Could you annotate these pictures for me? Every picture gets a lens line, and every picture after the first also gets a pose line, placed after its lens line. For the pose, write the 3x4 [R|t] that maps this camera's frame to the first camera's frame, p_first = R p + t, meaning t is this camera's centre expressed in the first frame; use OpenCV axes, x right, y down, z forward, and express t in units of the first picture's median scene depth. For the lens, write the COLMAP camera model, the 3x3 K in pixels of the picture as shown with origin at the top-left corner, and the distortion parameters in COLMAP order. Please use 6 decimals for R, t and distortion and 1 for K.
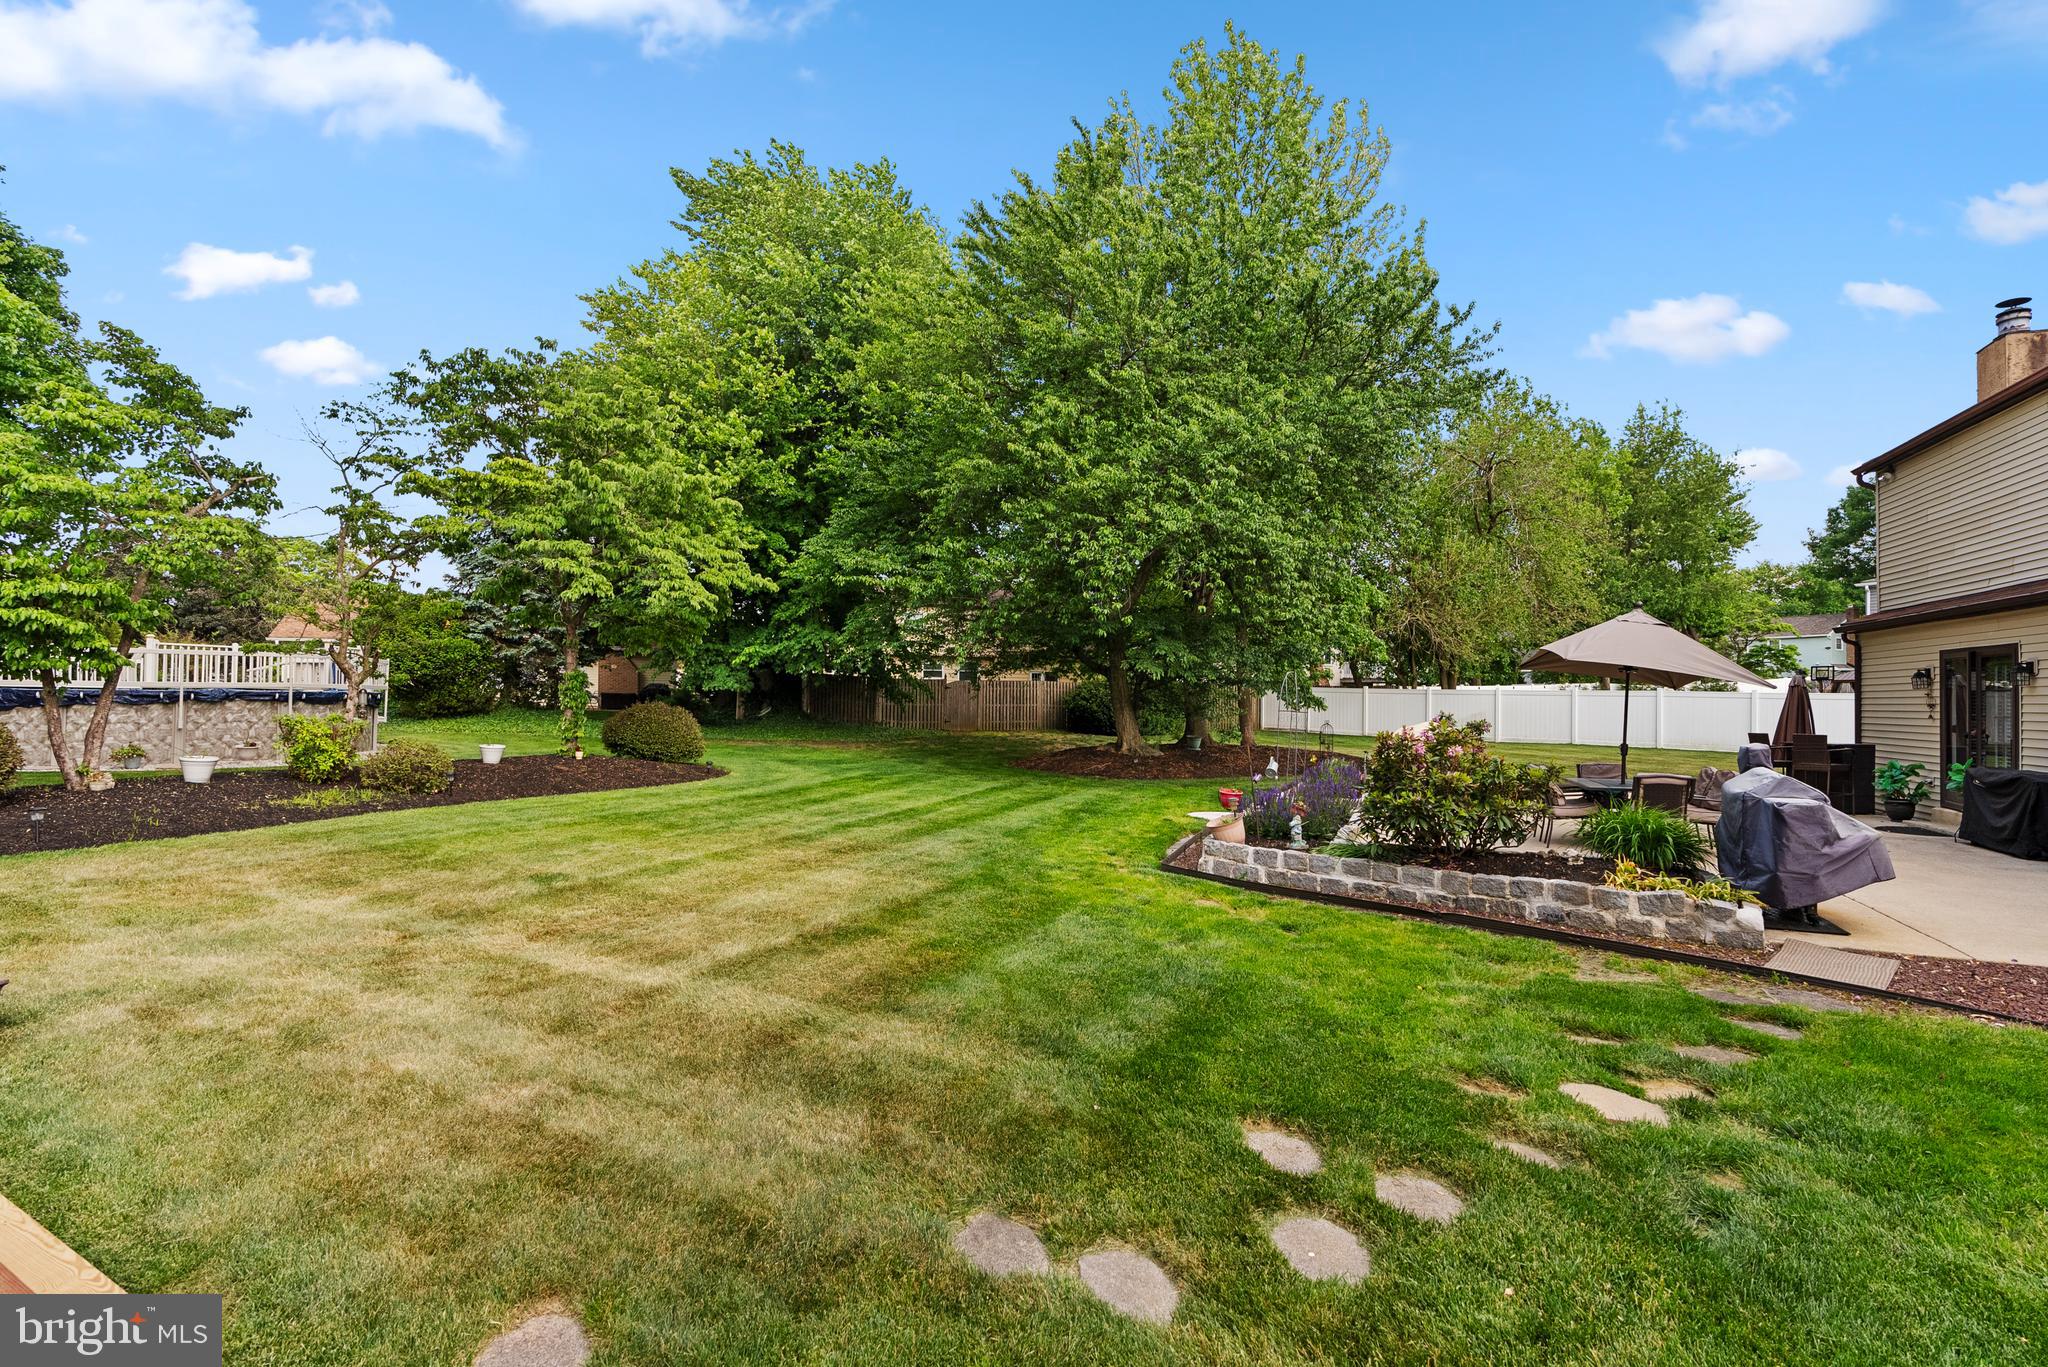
lens RADIAL K [[944.4, 0, 1038.1], [0, 944.4, 679.2], [0, 0, 1]] dist [-0.019470, 0.008986]
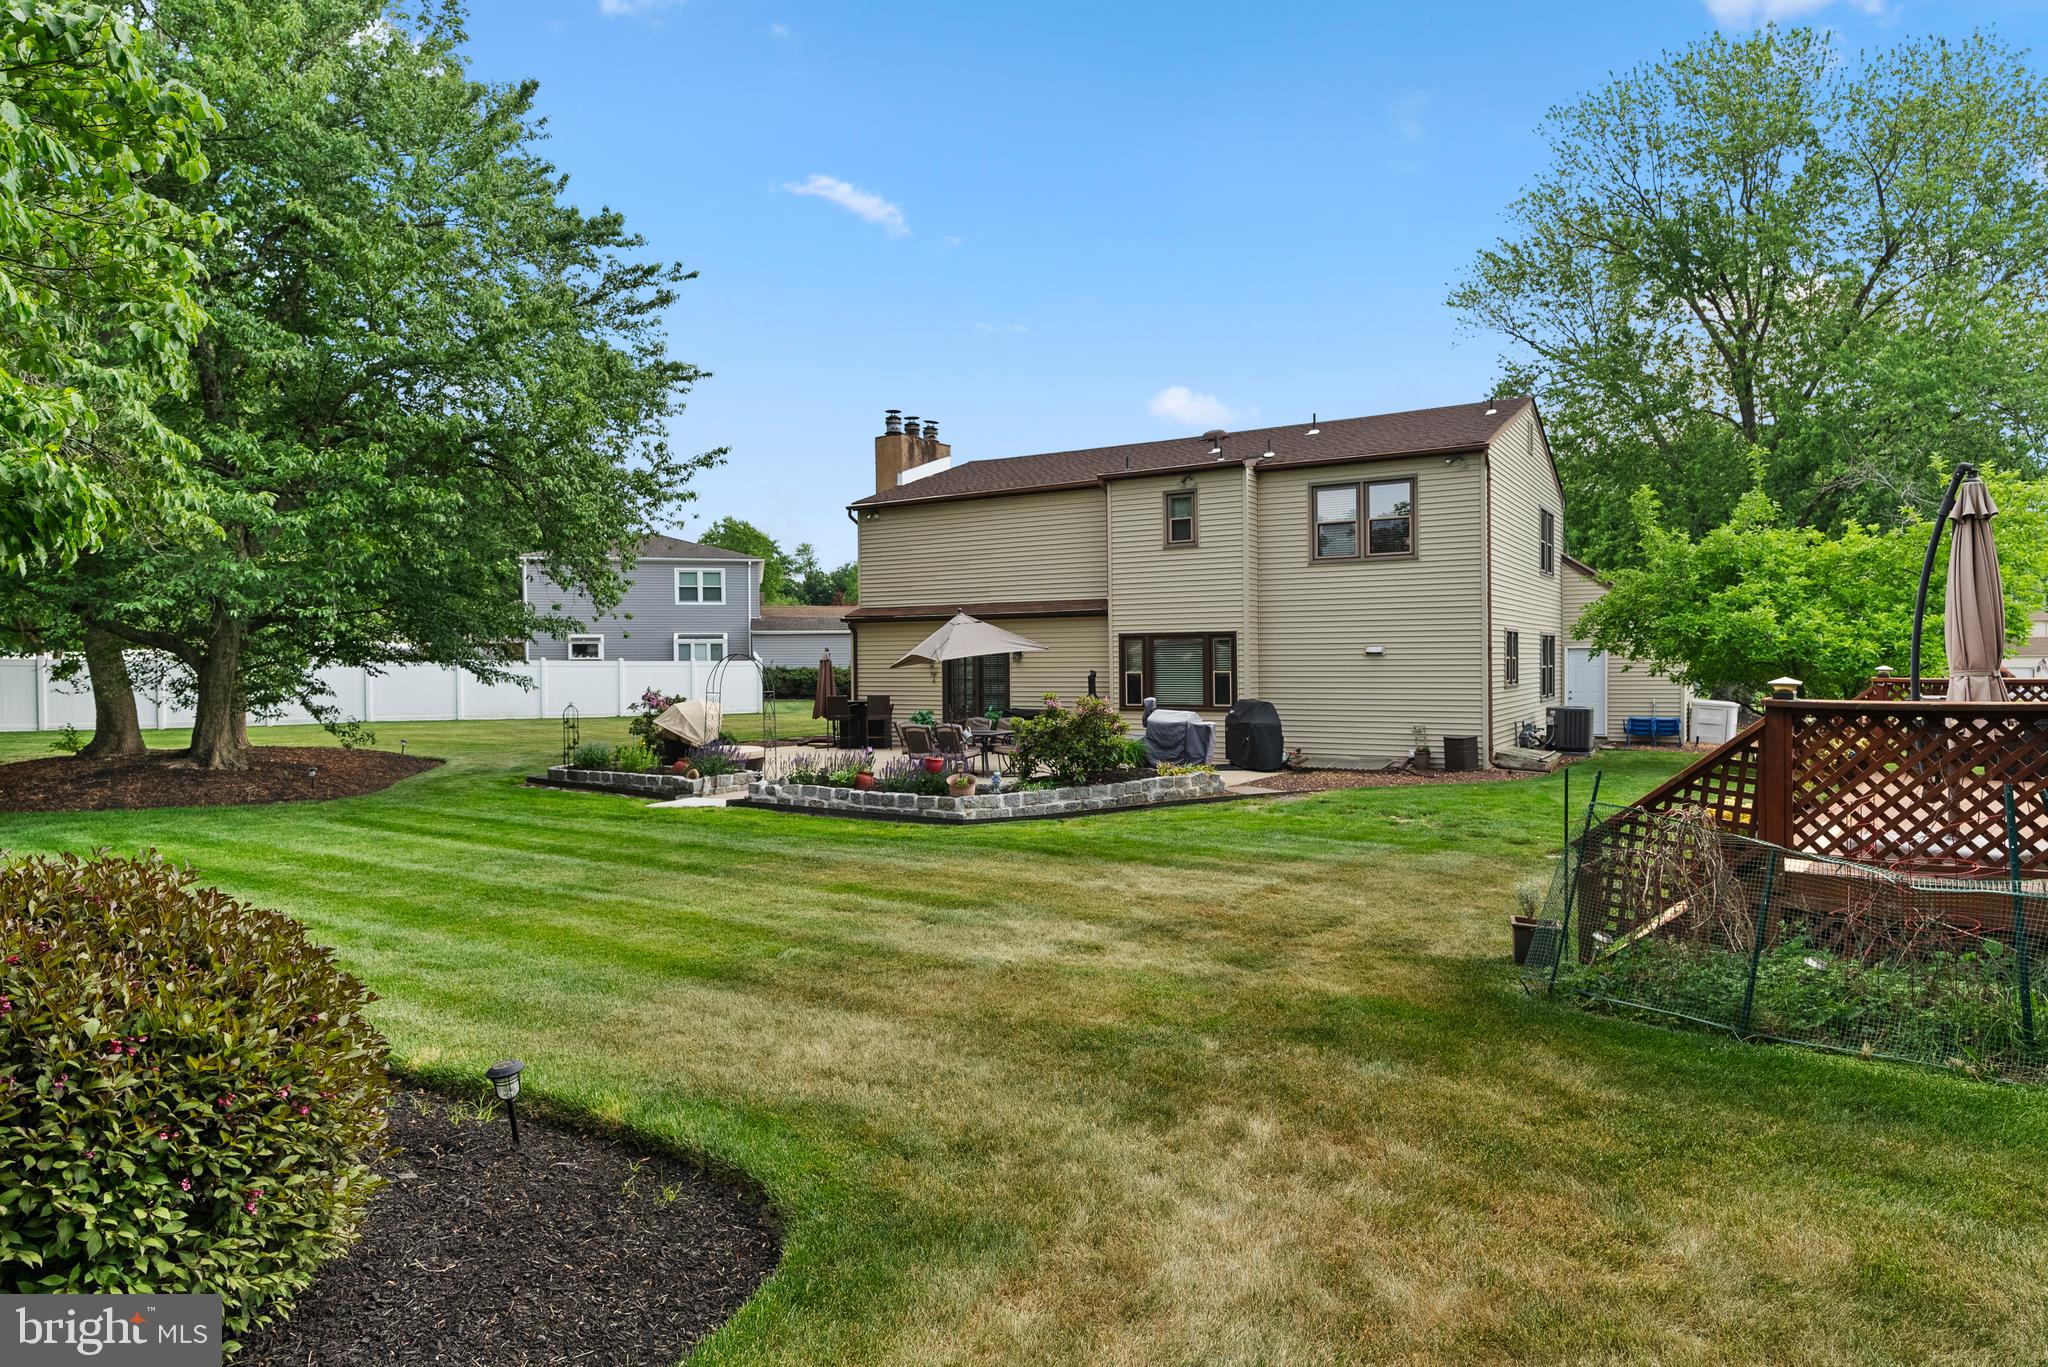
lens RADIAL K [[1199.9, 0, 1025.9], [0, 1199.9, 673.7], [0, 0, 1]] dist [-0.018387, 0.024822]
pose [[0.179152, -0.022602, 0.983562, -1.025050], [-0.010901, 0.999629, 0.024957, -0.023805], [-0.983761, -0.015193, 0.178839, 0.486760]]
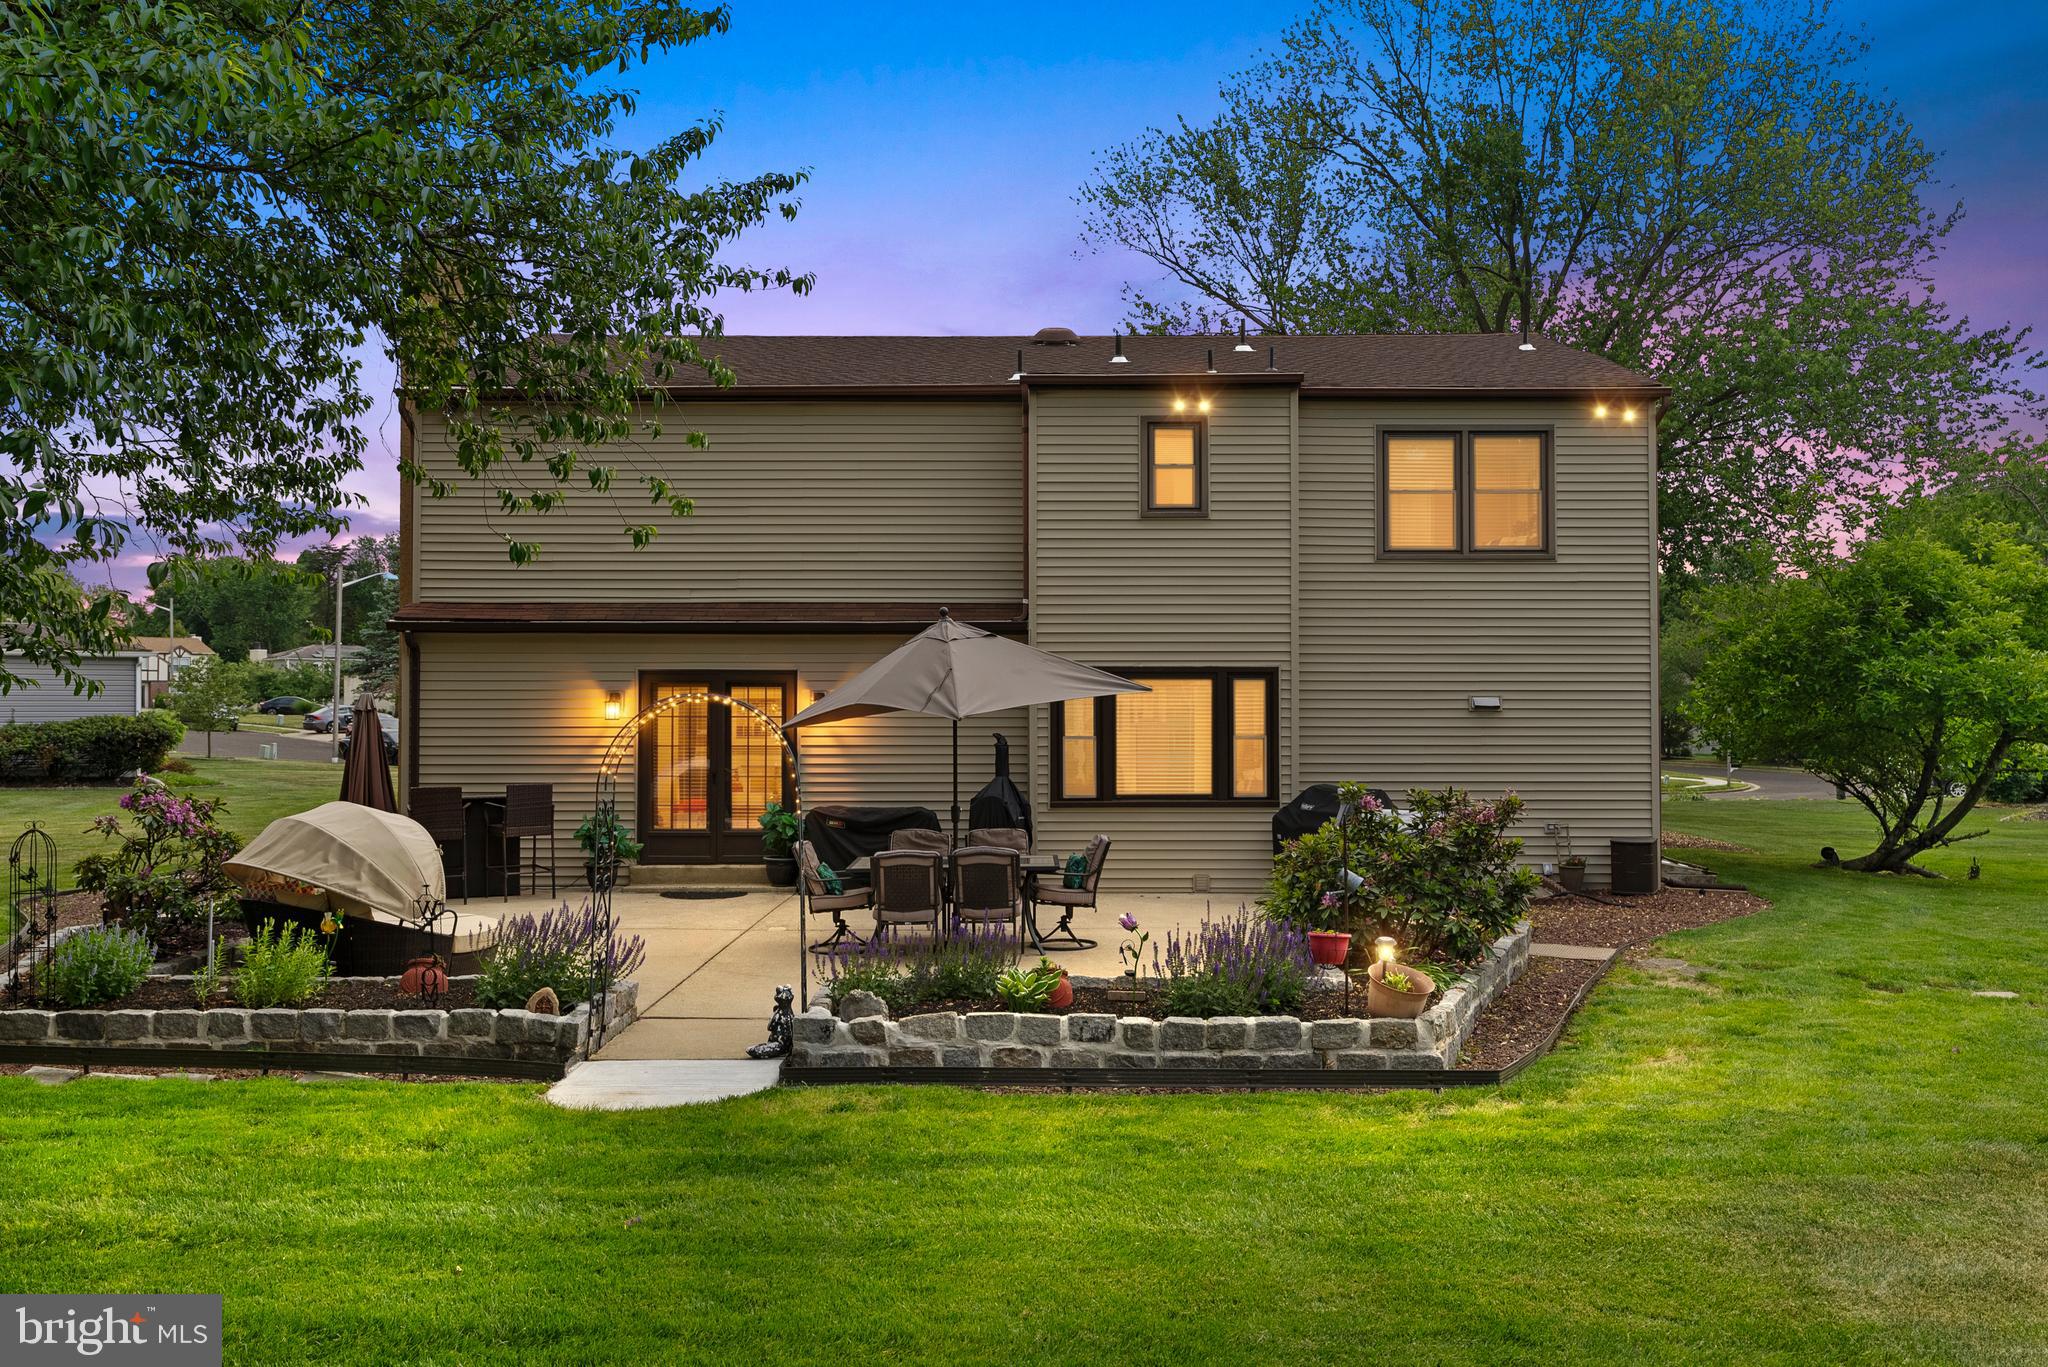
lens RADIAL K [[1707.5, 0, 1042.8], [0, 1707.5, 676.7], [0, 0, 1]] dist [0.006763, -0.001920]
pose [[-0.370245, 0.007807, 0.928901, -0.520534], [-0.024749, 0.999527, -0.018266, -0.006334], [-0.928604, -0.029752, -0.369876, 1.211484]]
